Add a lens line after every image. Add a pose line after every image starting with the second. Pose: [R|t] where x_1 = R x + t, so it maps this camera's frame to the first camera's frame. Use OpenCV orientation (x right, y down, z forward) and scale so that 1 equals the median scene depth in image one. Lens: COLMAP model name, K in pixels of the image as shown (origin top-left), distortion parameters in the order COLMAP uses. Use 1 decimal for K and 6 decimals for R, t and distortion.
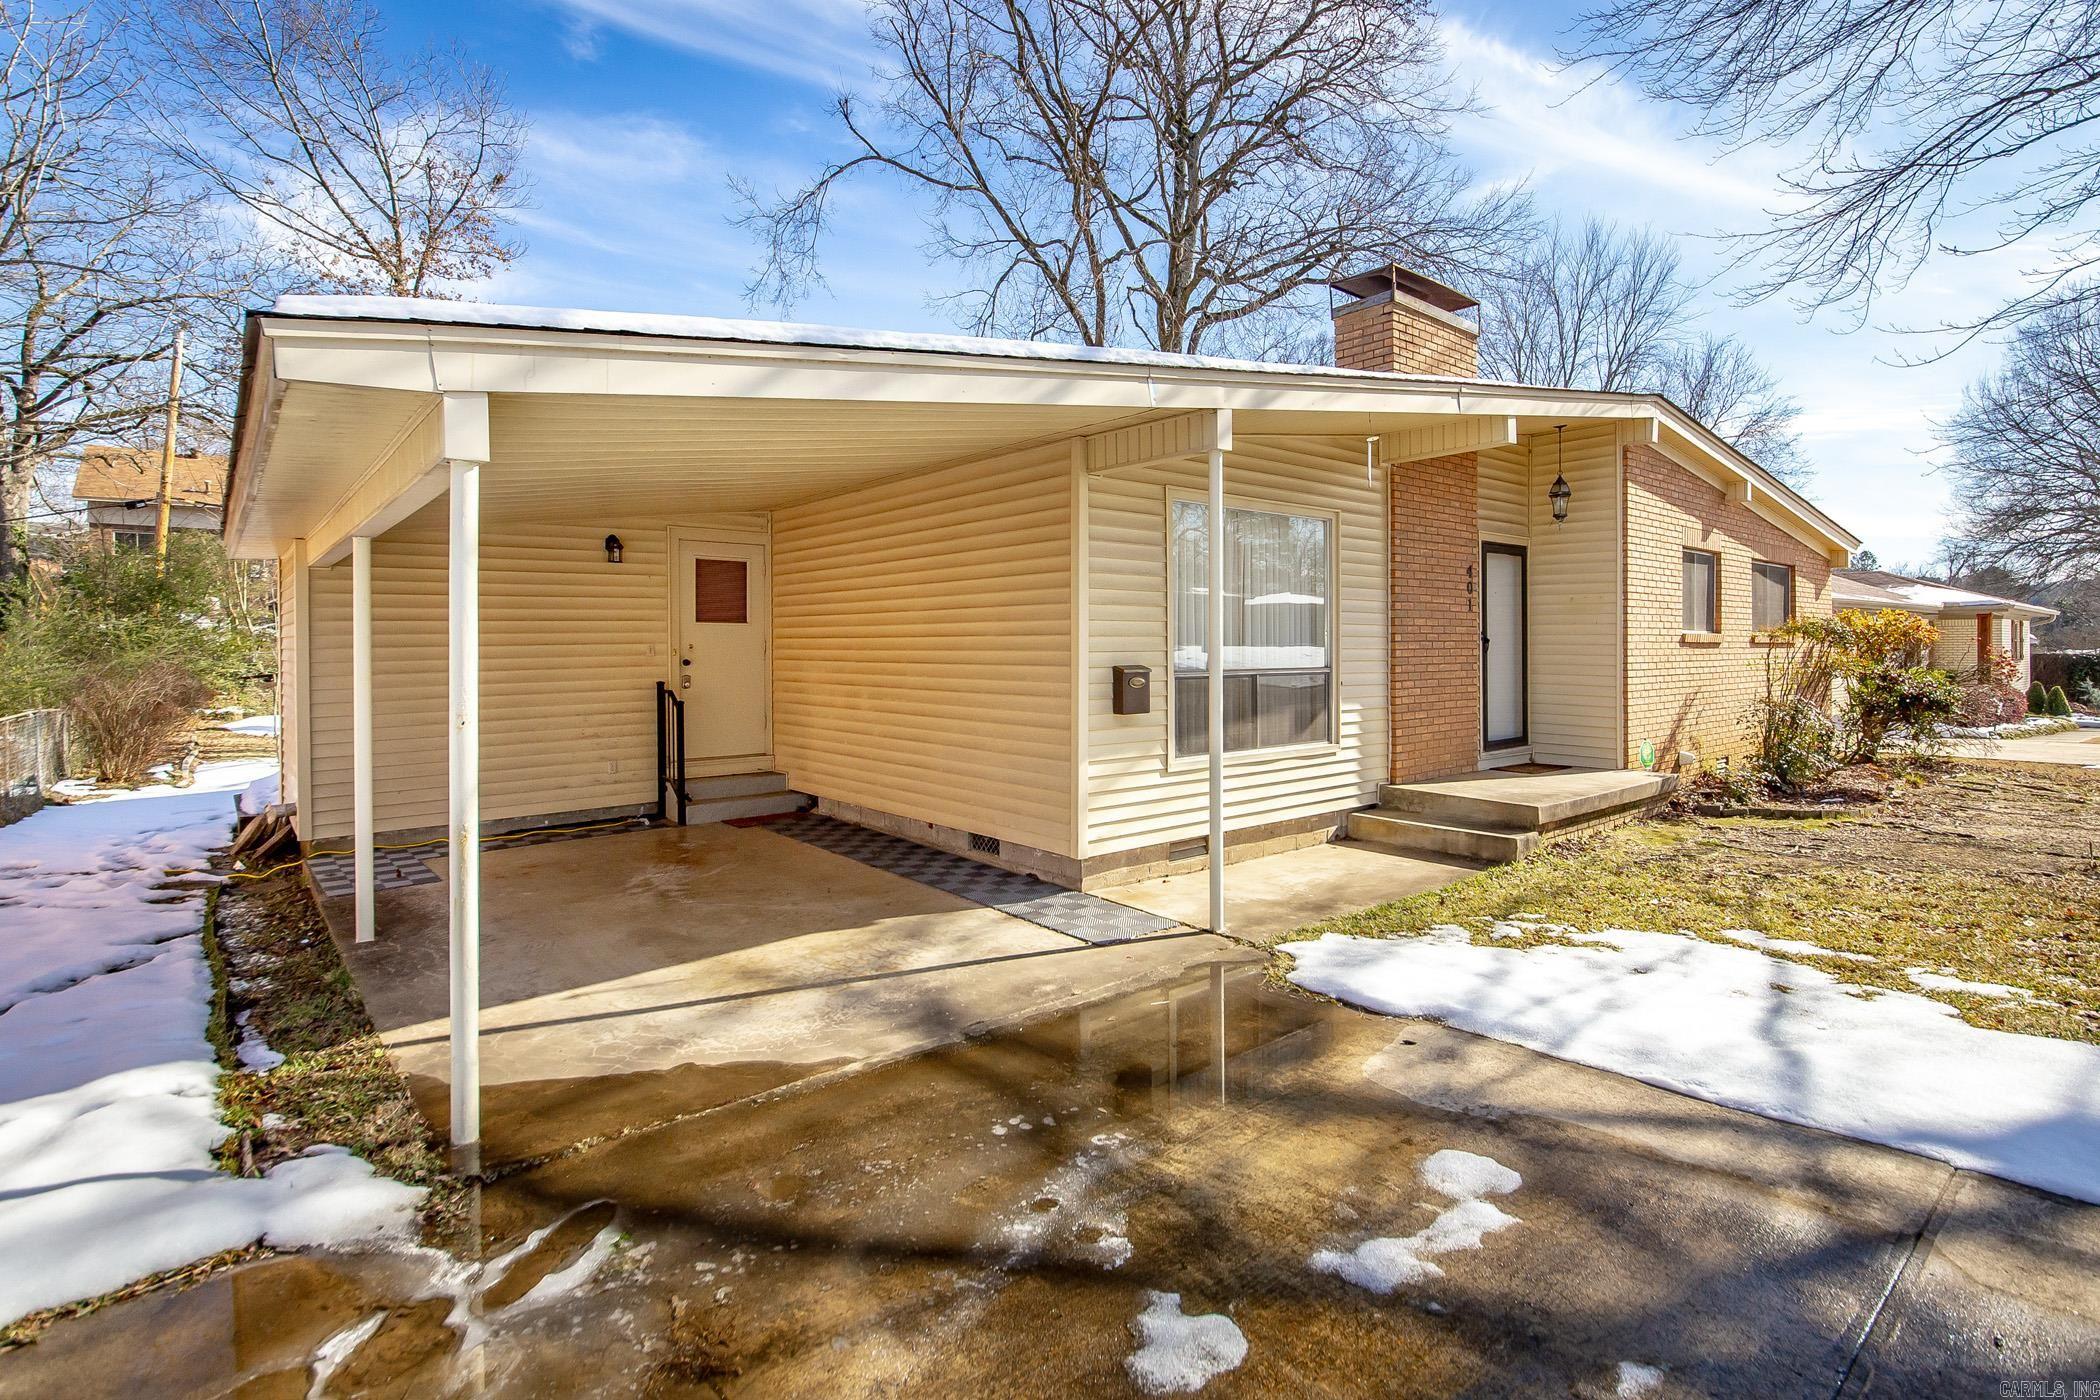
lens RADIAL K [[1004.4, 0, 1114.8], [0, 1004.4, 653.9], [0, 0, 1]] dist [0.001818, -0.000067]
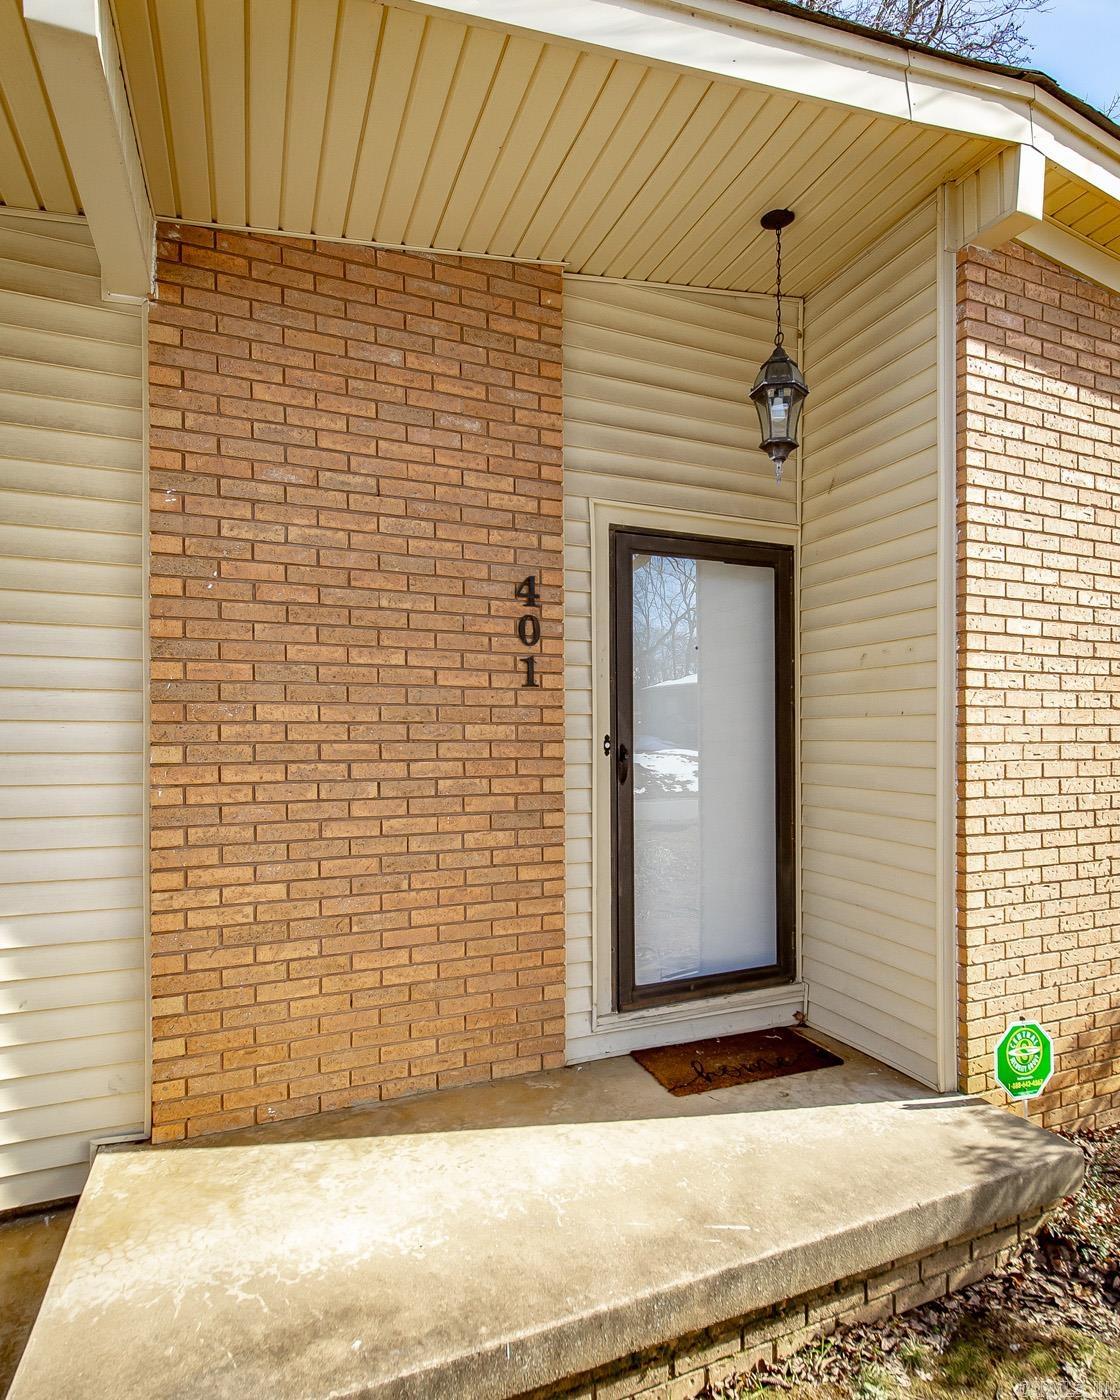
lens RADIAL K [[822.4, 0, 645.7], [0, 822.4, 747.7], [0, 0, 1]] dist [-0.001484, -0.000890]
pose [[0.961186, 0.002708, -0.275887, 0.564217], [-0.002099, 0.999995, 0.002503, -0.020938], [0.275892, -0.001827, 0.961187, 0.784131]]
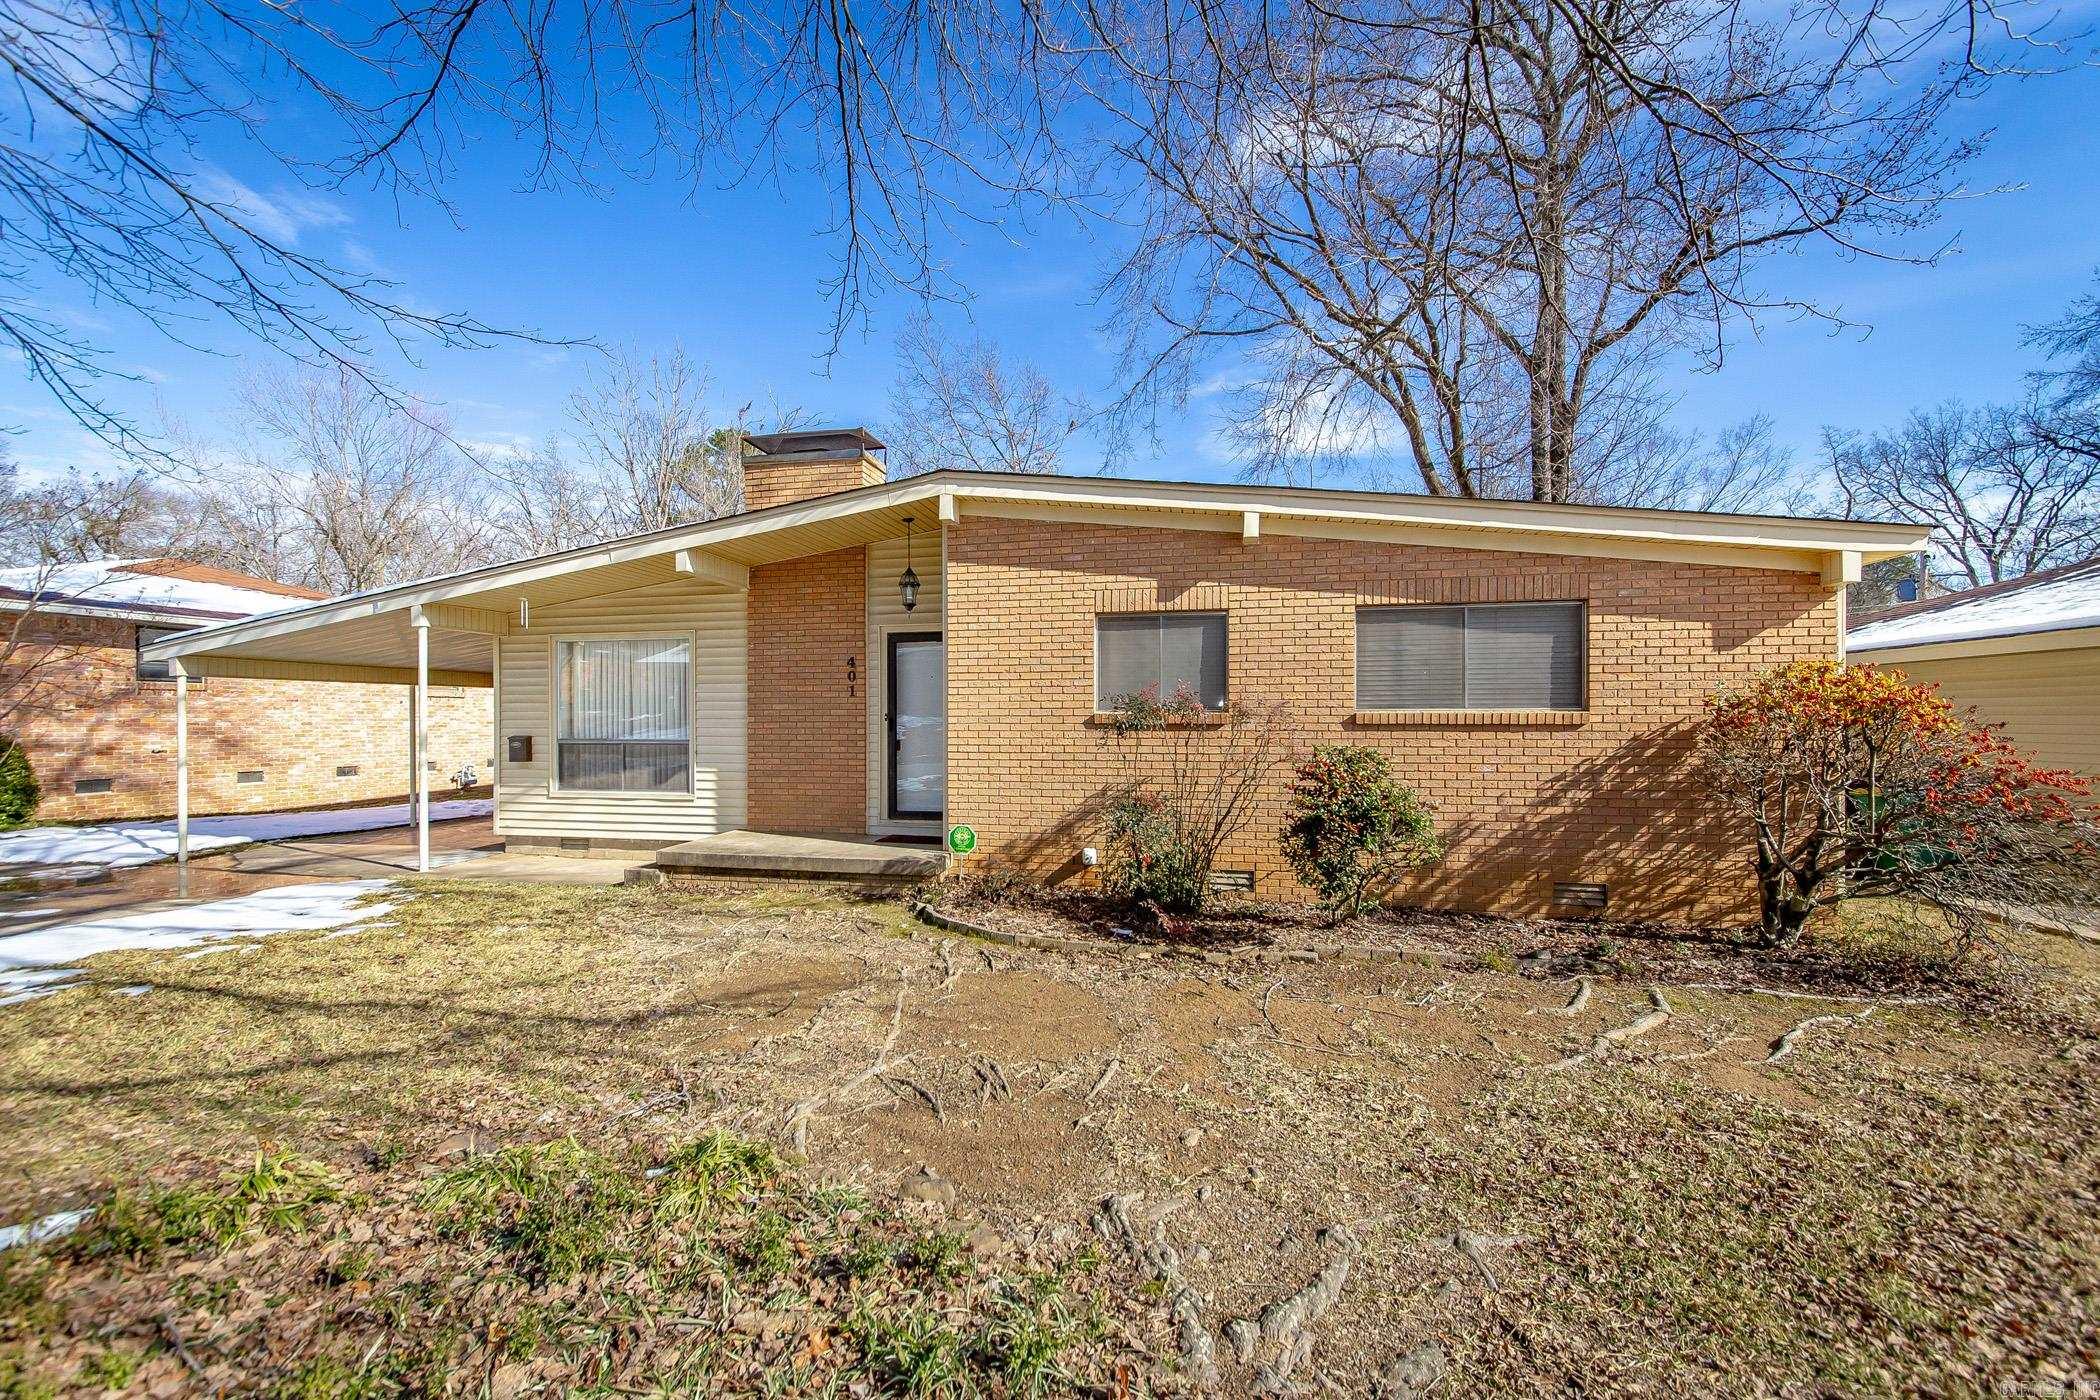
lens RADIAL K [[811.7, 0, 1053.7], [0, 811.7, 720.4], [0, 0, 1]] dist [-0.002359, -0.000308]
pose [[0.598006, 0.004489, -0.801479, 1.432306], [-0.004391, 0.999988, 0.002324, -0.019913], [0.801480, 0.002129, 0.598018, 0.710750]]
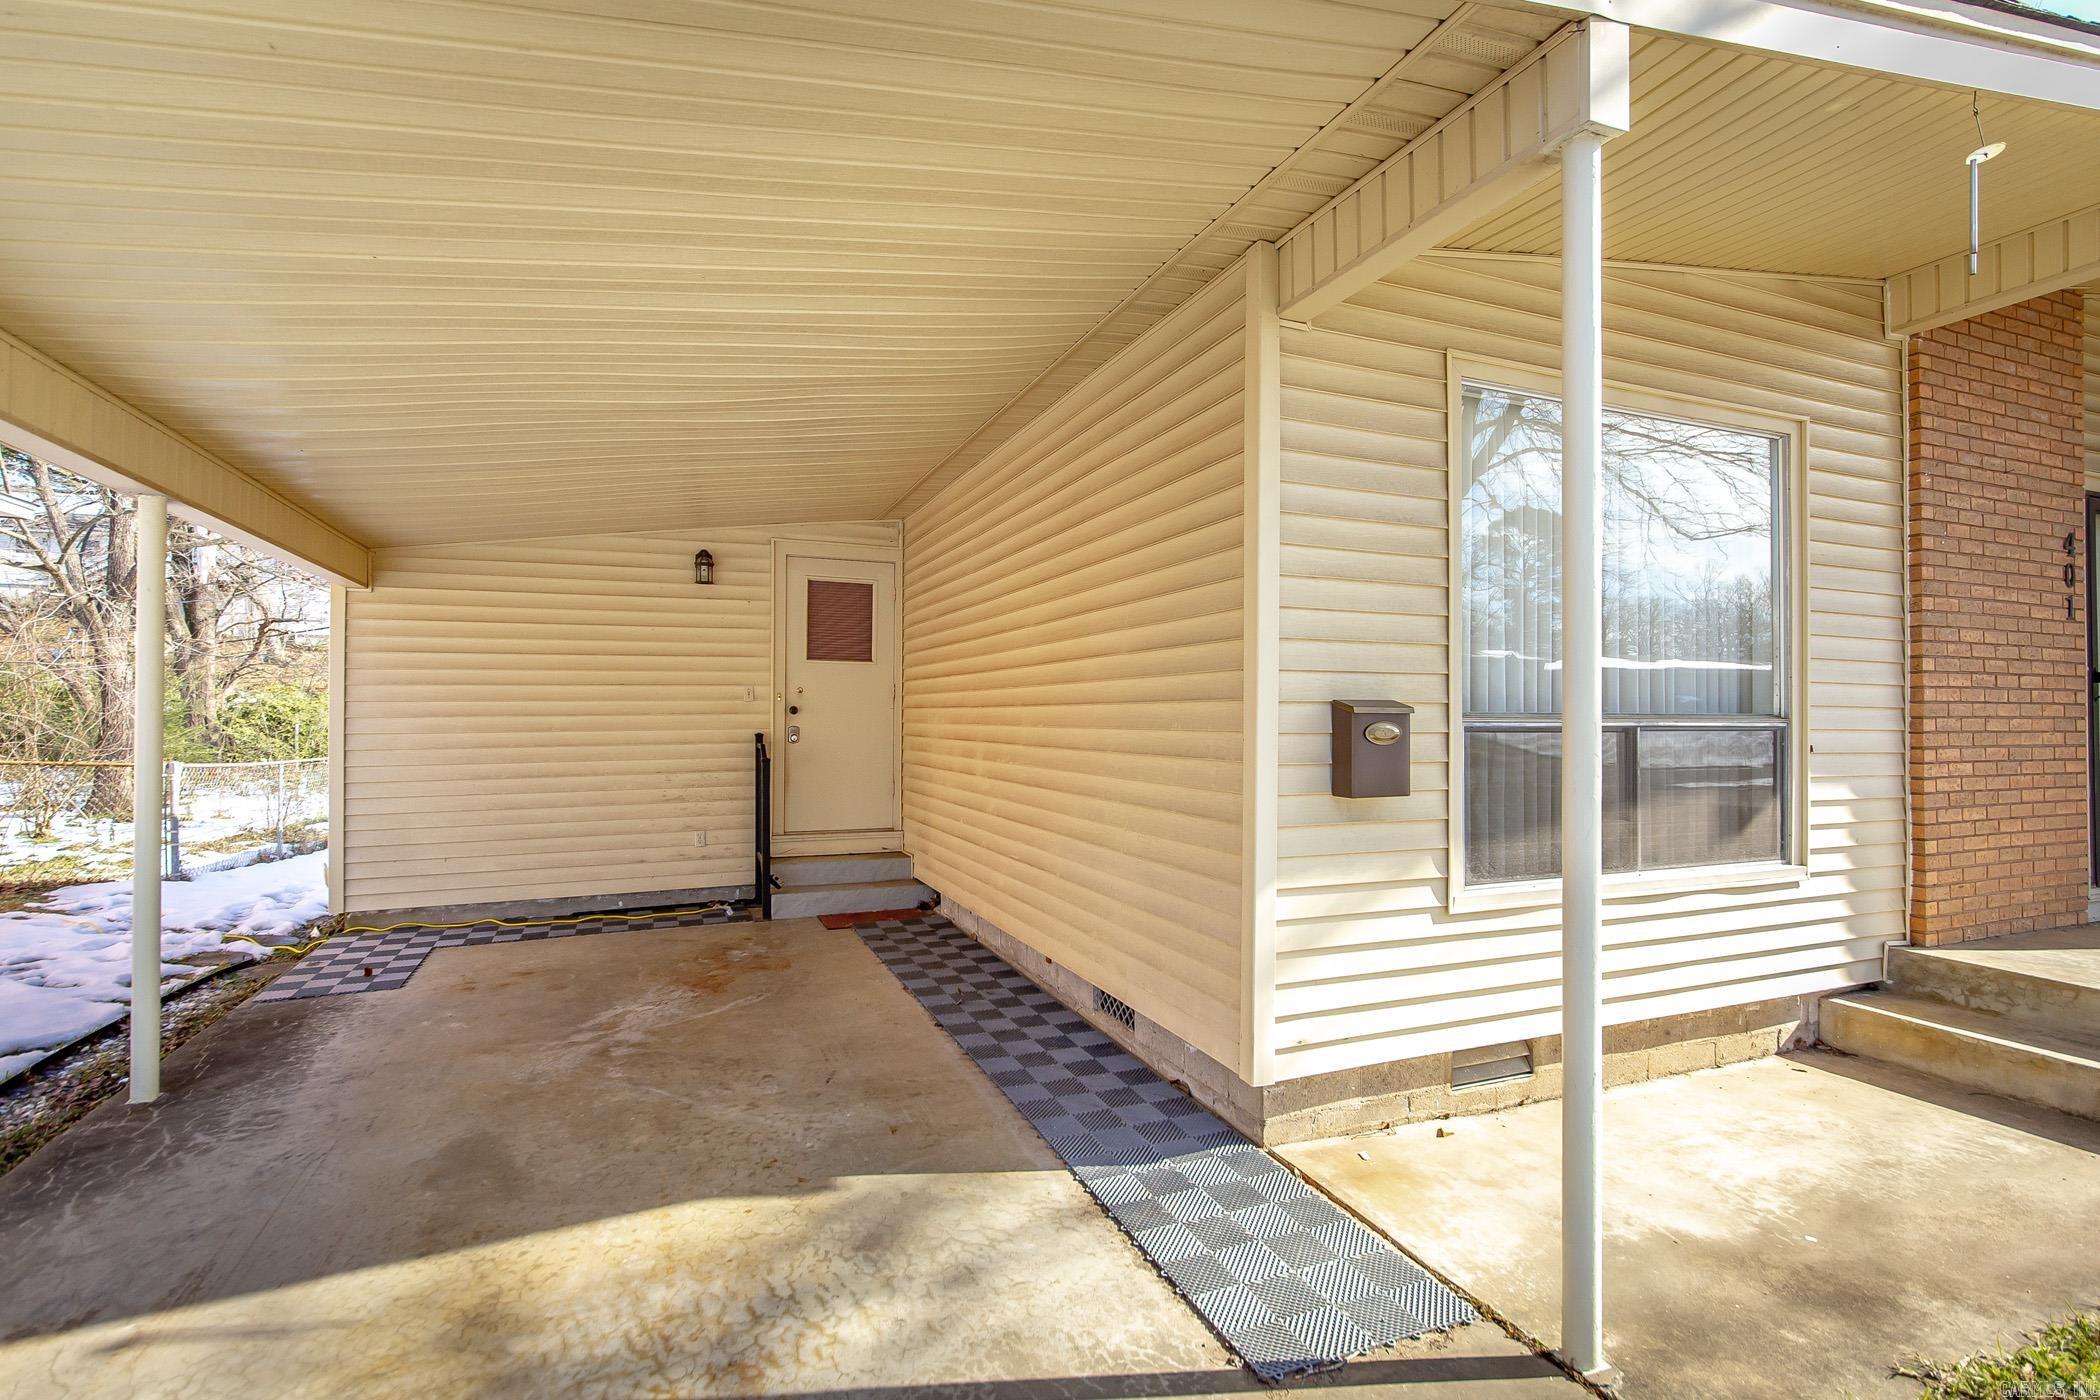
lens RADIAL K [[962.5, 0, 1050.9], [0, 962.5, 711.9], [0, 0, 1]] dist [0.000293, -0.000643]
pose [[0.941754, 0.004435, -0.336274, 0.022134], [-0.009545, 0.999863, -0.013543, 0.020408], [0.336168, 0.015964, 0.941667, 0.393445]]
